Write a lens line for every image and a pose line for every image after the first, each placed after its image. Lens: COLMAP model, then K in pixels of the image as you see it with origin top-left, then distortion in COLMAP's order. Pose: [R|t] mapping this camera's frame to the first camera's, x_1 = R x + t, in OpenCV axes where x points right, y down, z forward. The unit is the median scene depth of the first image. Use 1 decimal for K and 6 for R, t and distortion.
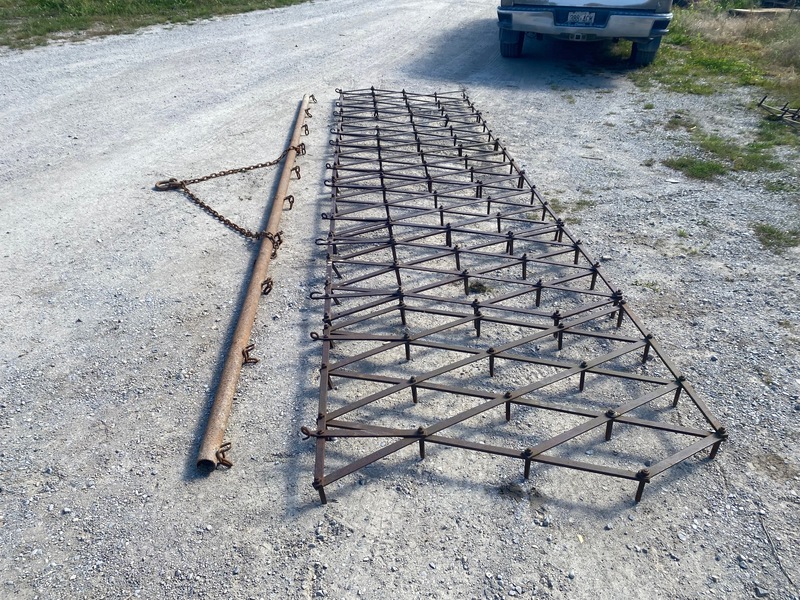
lens RADIAL K [[599.2, 0, 400.0], [0, 599.2, 300.0], [0, 0, 1]] dist [0.014610, -0.013071]
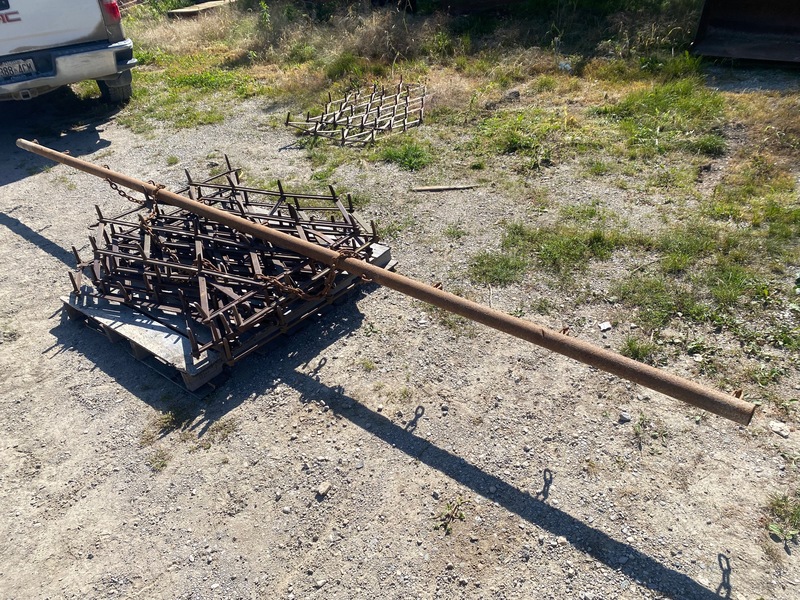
lens RADIAL K [[599.2, 0, 400.0], [0, 599.2, 300.0], [0, 0, 1]] dist [0.014610, -0.013071]
pose [[0.665658, -0.458061, 0.589135, 0.078404], [0.454091, 0.875101, 0.167331, -0.194832], [-0.592200, 0.156136, 0.790519, 0.277376]]
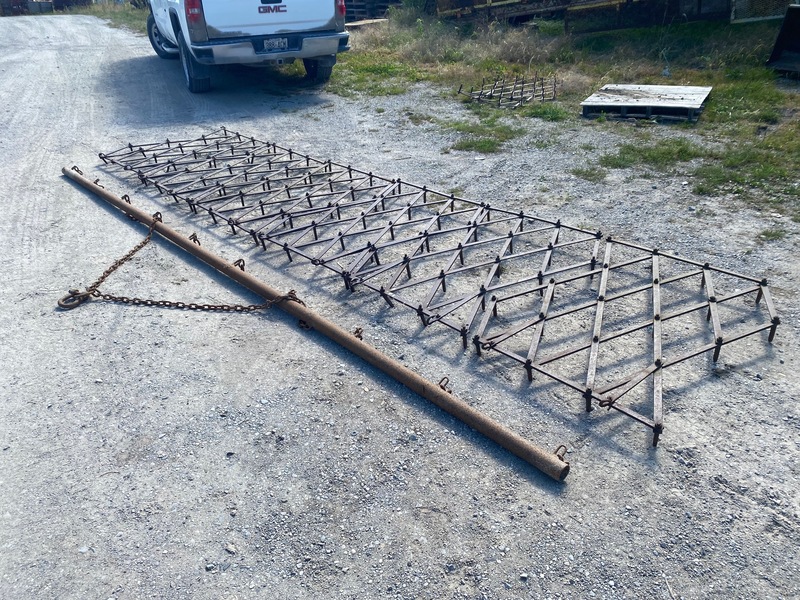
lens RADIAL K [[599.2, 0, 400.0], [0, 599.2, 300.0], [0, 0, 1]] dist [0.014610, -0.013071]
pose [[0.768168, -0.347625, 0.537656, -0.369420], [0.368060, 0.926898, 0.073432, -0.069011], [-0.523879, 0.141481, 0.839960, 0.083376]]
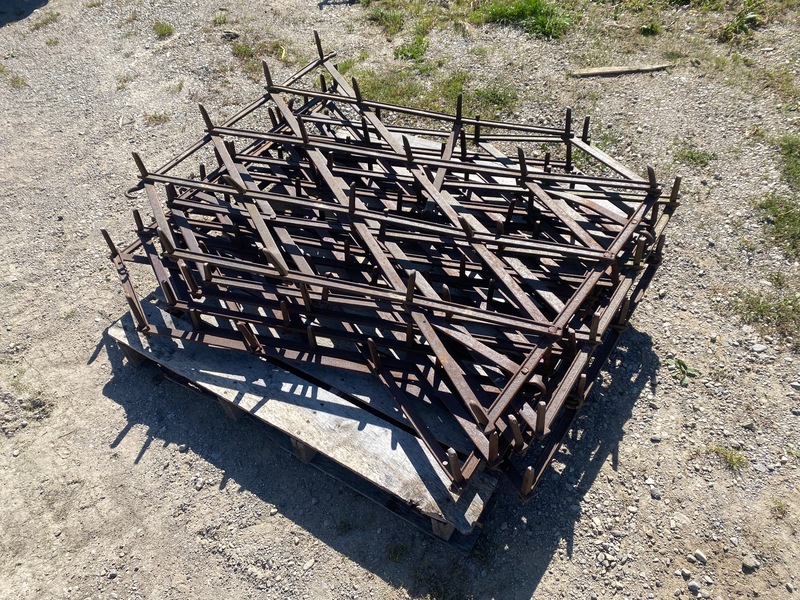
lens RADIAL K [[629.0, 0, 400.0], [0, 629.0, 300.0], [0, 0, 1]] dist [0.009986, -0.000299]
pose [[0.581137, -0.628361, 0.517148, 0.126723], [0.478154, 0.777854, 0.407813, -0.326533], [-0.658520, 0.010282, 0.752493, 0.559005]]
